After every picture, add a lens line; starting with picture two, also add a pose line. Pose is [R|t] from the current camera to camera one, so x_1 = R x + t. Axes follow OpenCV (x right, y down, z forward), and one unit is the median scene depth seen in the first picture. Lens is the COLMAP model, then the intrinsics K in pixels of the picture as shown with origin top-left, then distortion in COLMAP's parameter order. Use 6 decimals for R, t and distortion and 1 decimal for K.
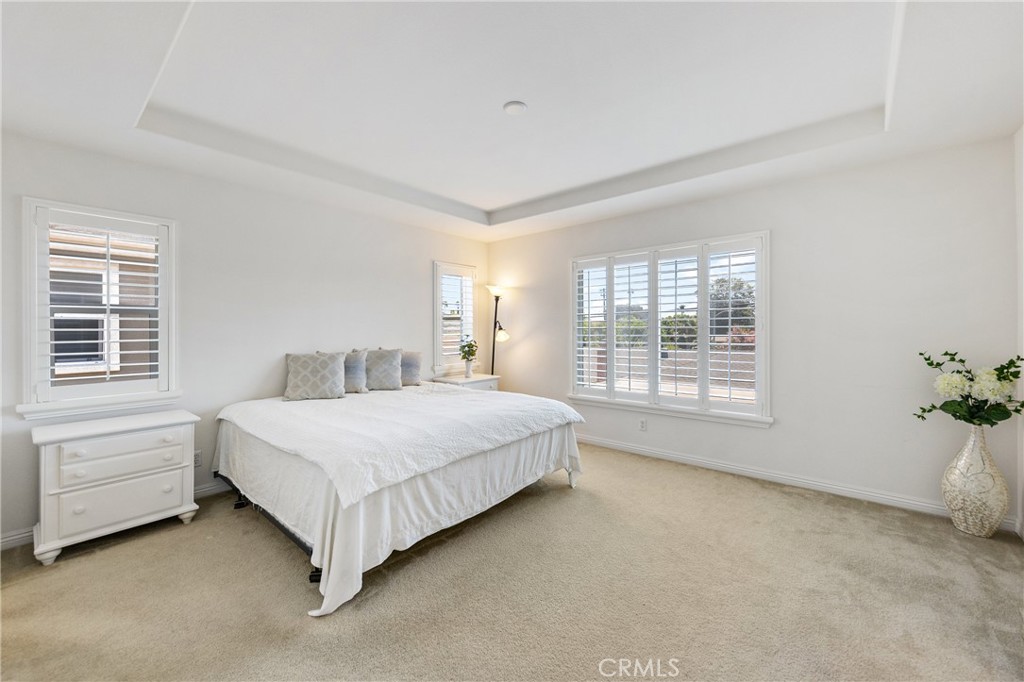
lens RADIAL K [[398.2, 0, 518.1], [0, 398.2, 334.6], [0, 0, 1]] dist [0.007070, 0.000428]
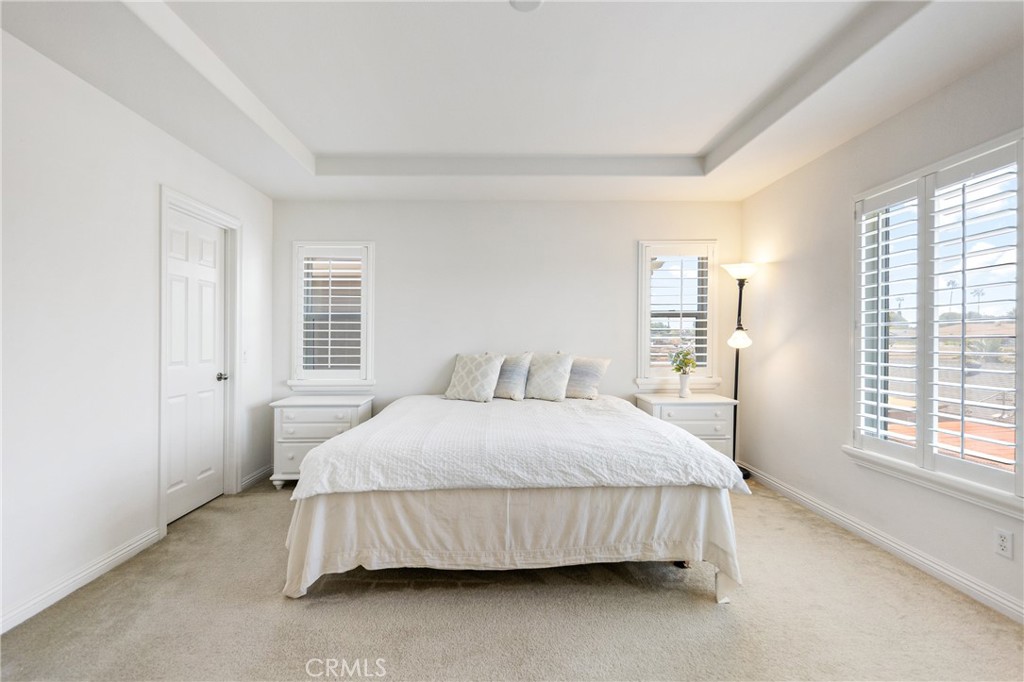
lens RADIAL K [[458.9, 0, 507.2], [0, 458.9, 343.2], [0, 0, 1]] dist [0.008639, -0.000211]
pose [[0.663586, 0.008029, -0.748057, 0.495841], [-0.008704, 0.999958, 0.003011, 0.019797], [0.748049, 0.004513, 0.663628, 0.396371]]
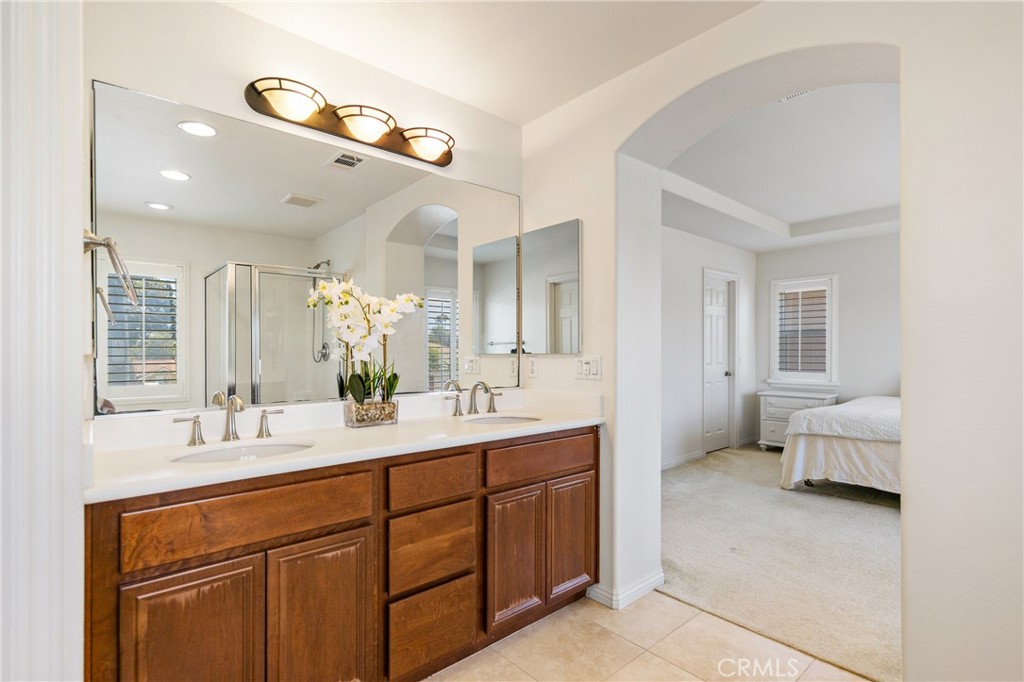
lens RADIAL K [[495.8, 0, 493.0], [0, 495.8, 346.9], [0, 0, 1]] dist [-0.003806, -0.000493]
pose [[-0.172651, -0.004223, -0.984974, 1.357019], [-0.004585, 0.999983, -0.003484, 0.016486], [0.984972, 0.003914, -0.172667, 0.011181]]
